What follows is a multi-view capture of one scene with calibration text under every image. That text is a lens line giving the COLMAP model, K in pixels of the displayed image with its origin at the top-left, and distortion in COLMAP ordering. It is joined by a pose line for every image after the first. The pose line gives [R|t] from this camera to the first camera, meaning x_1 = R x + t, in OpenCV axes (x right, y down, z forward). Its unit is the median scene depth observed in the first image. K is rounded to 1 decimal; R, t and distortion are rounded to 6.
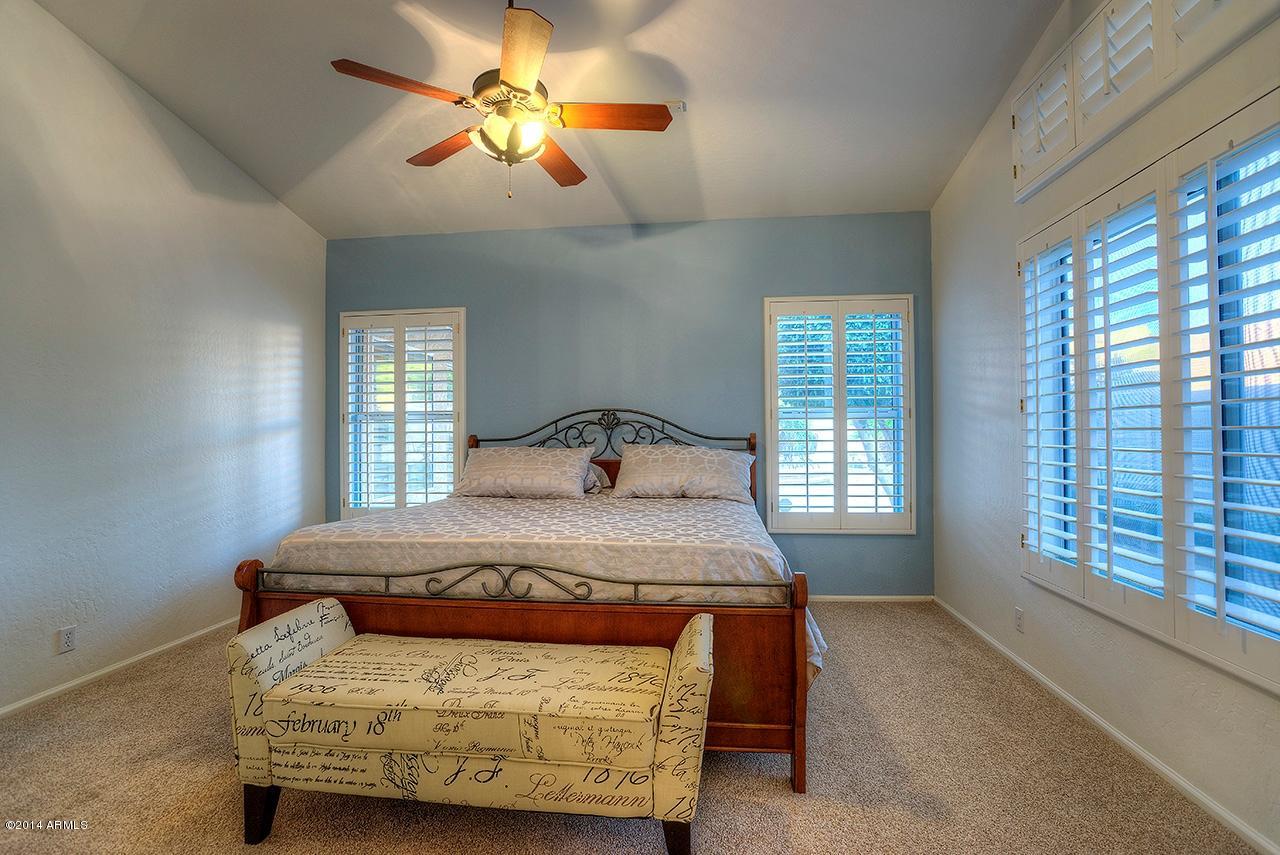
lens RADIAL K [[592.9, 0, 644.1], [0, 592.9, 429.2], [0, 0, 1]] dist [-0.044896, 0.015520]
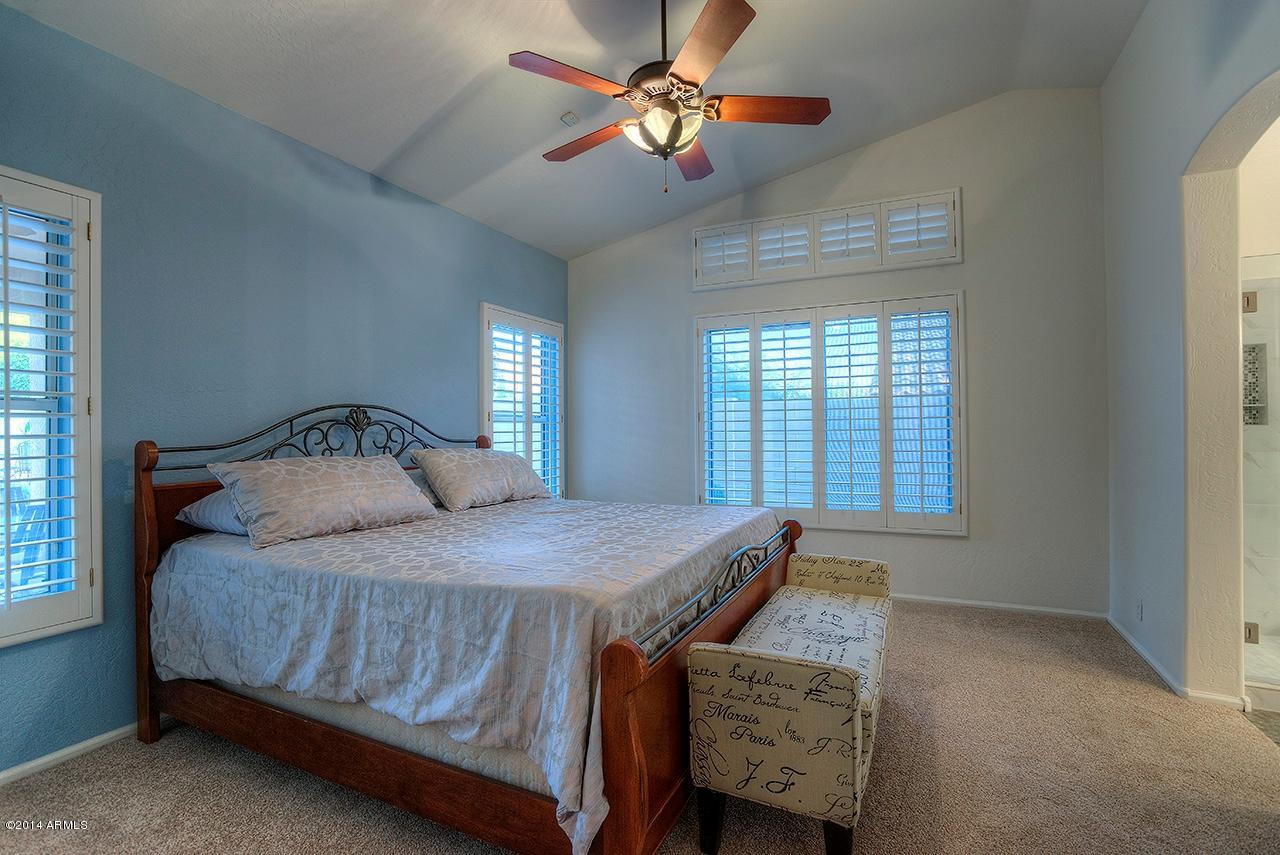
lens RADIAL K [[592.9, 0, 644.8], [0, 592.9, 427.8], [0, 0, 1]] dist [-0.044896, 0.015520]
pose [[0.321420, 0.007593, 0.946906, -0.661371], [0.004334, 0.999946, -0.009490, 0.004738], [-0.946927, 0.007154, 0.321369, 0.409172]]
